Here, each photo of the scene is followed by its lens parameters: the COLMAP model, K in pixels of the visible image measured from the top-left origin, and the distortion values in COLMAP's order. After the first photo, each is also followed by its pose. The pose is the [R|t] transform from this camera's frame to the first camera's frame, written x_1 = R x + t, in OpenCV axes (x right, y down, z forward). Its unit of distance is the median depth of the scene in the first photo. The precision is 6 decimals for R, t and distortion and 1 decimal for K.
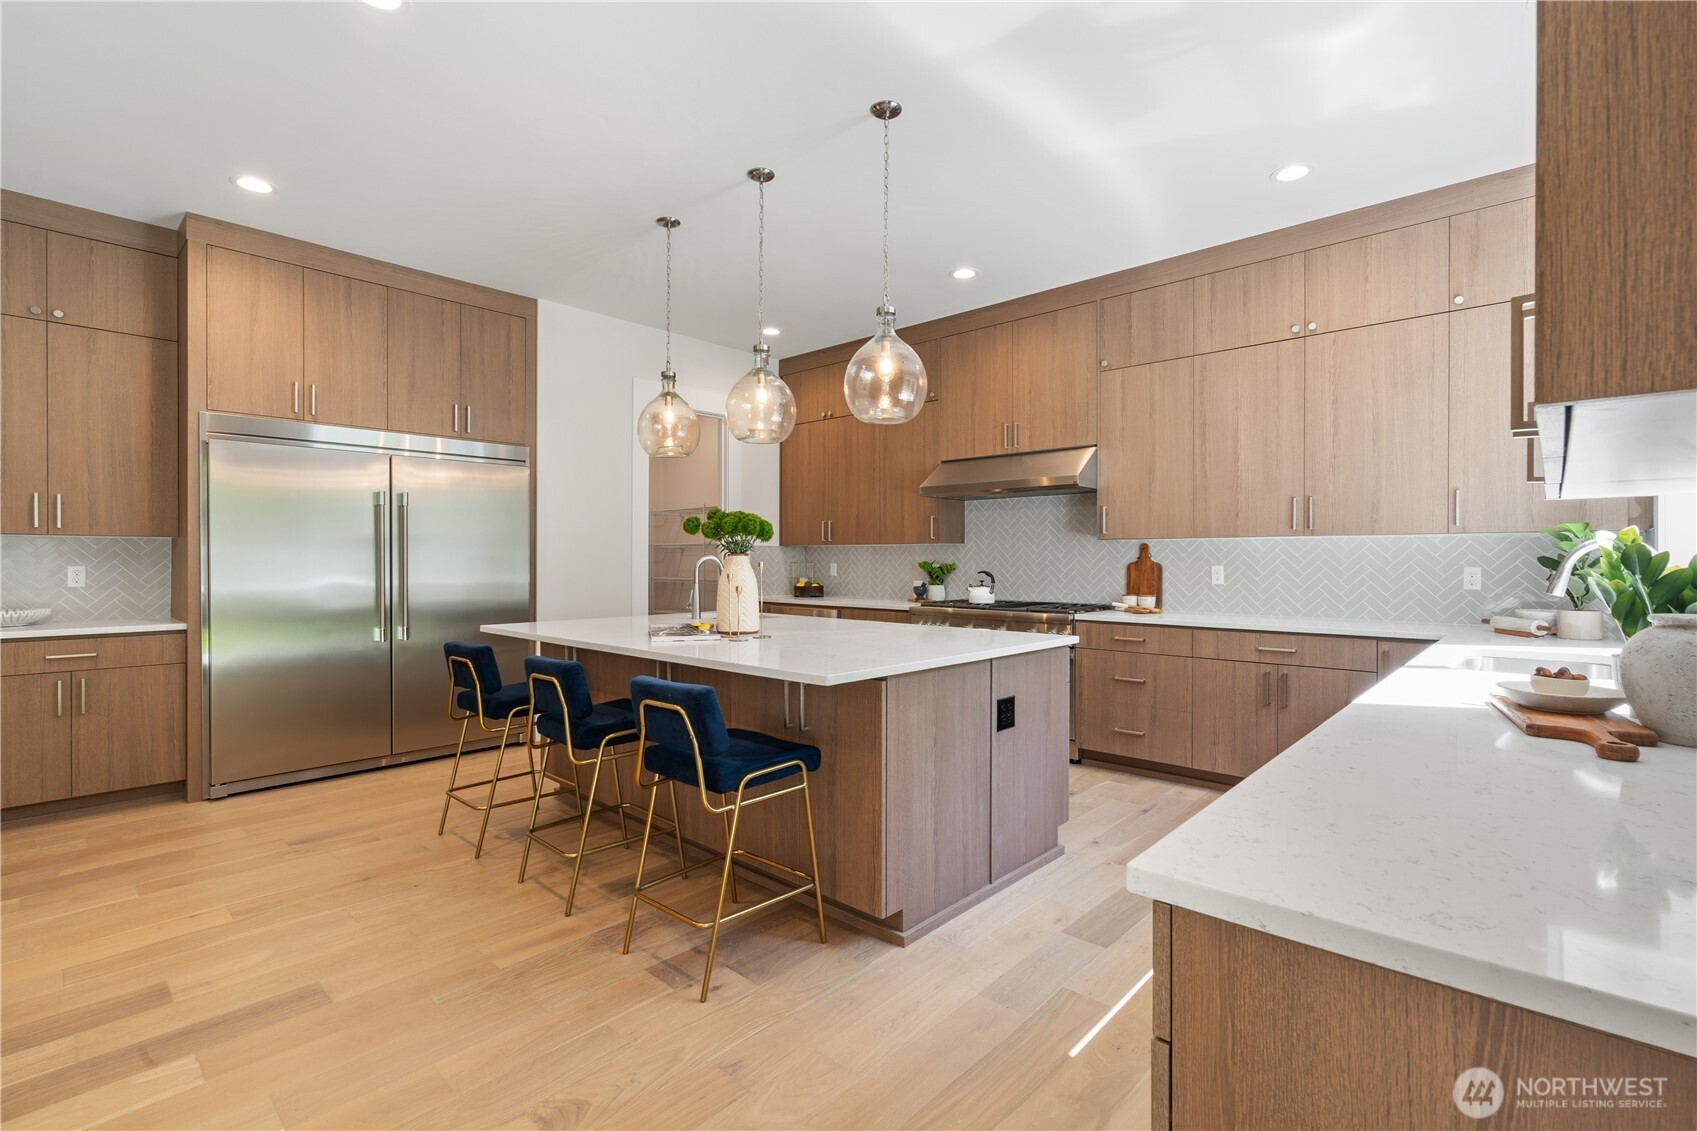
lens RADIAL K [[771.6, 0, 844.8], [0, 771.6, 560.6], [0, 0, 1]] dist [-0.001569, -0.000560]
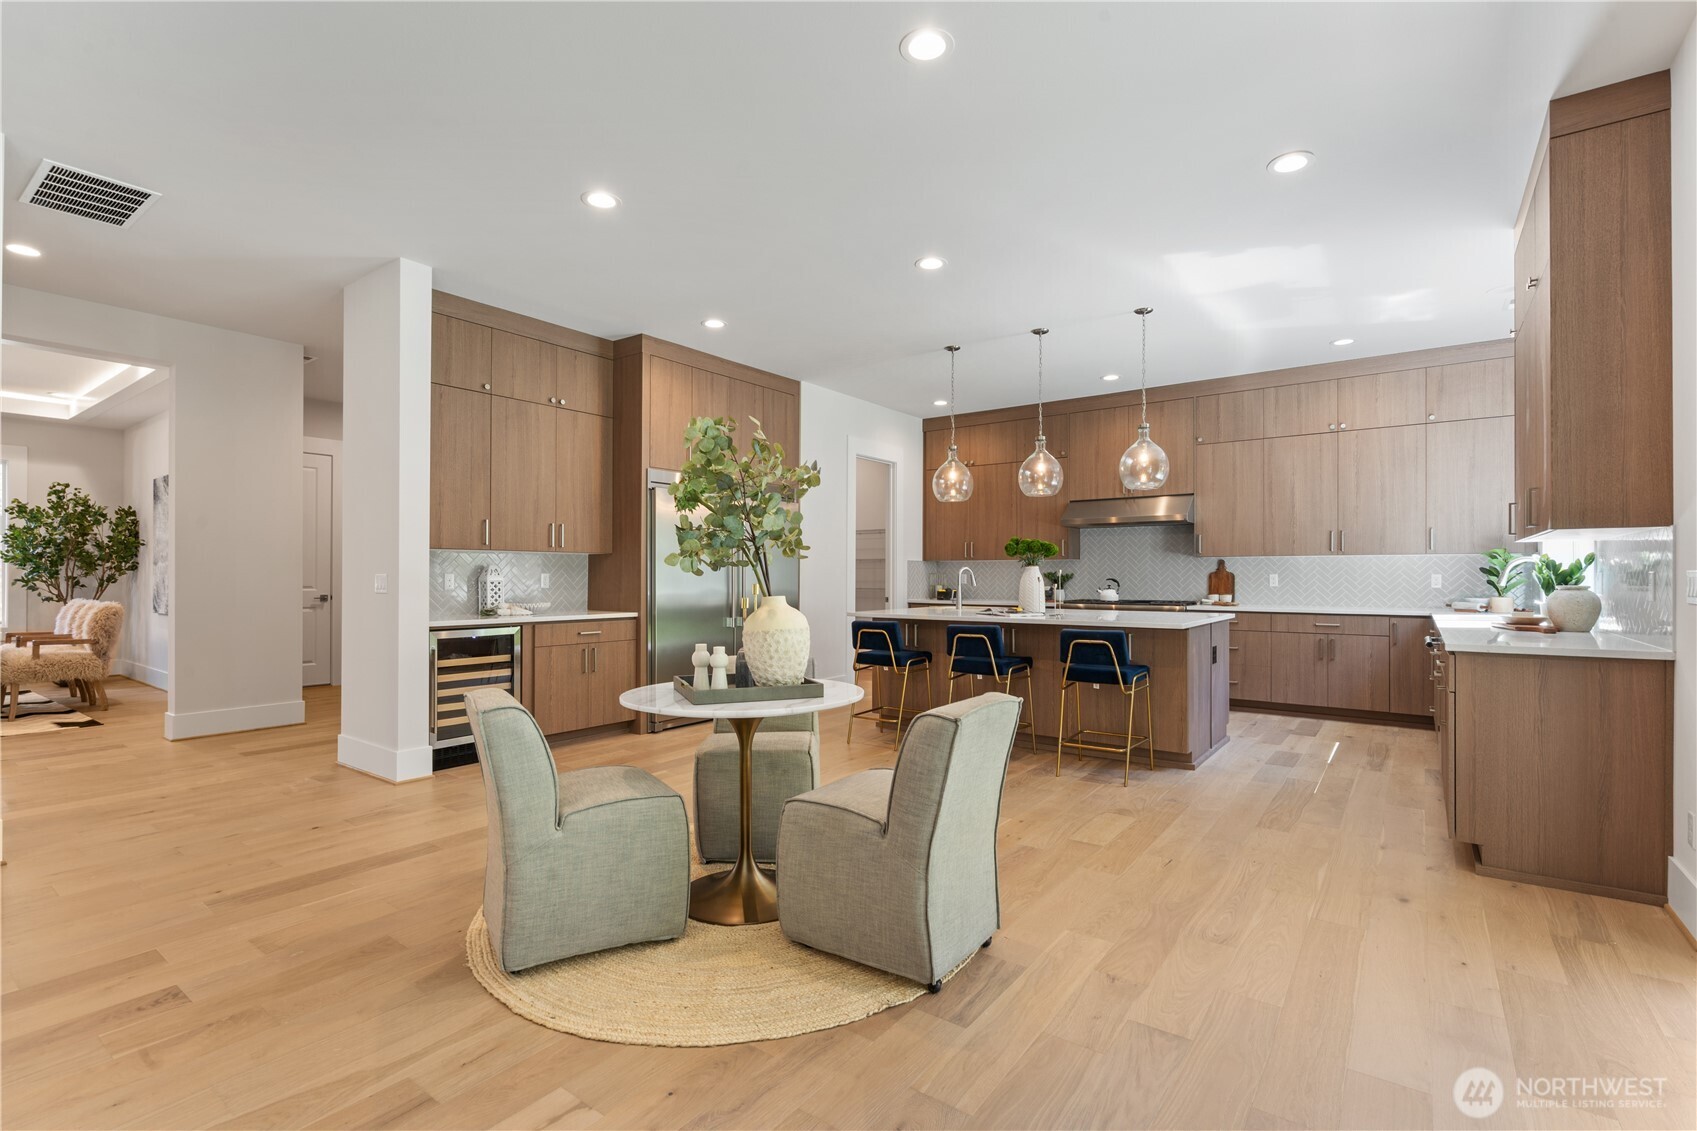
lens RADIAL K [[771.6, 0, 851.4], [0, 771.6, 569.4], [0, 0, 1]] dist [-0.001569, -0.000560]
pose [[0.994072, 0.001024, 0.108720, -0.588209], [-0.000018, 0.999957, -0.009253, 0.012731], [-0.108725, 0.009196, 0.994029, -0.488919]]
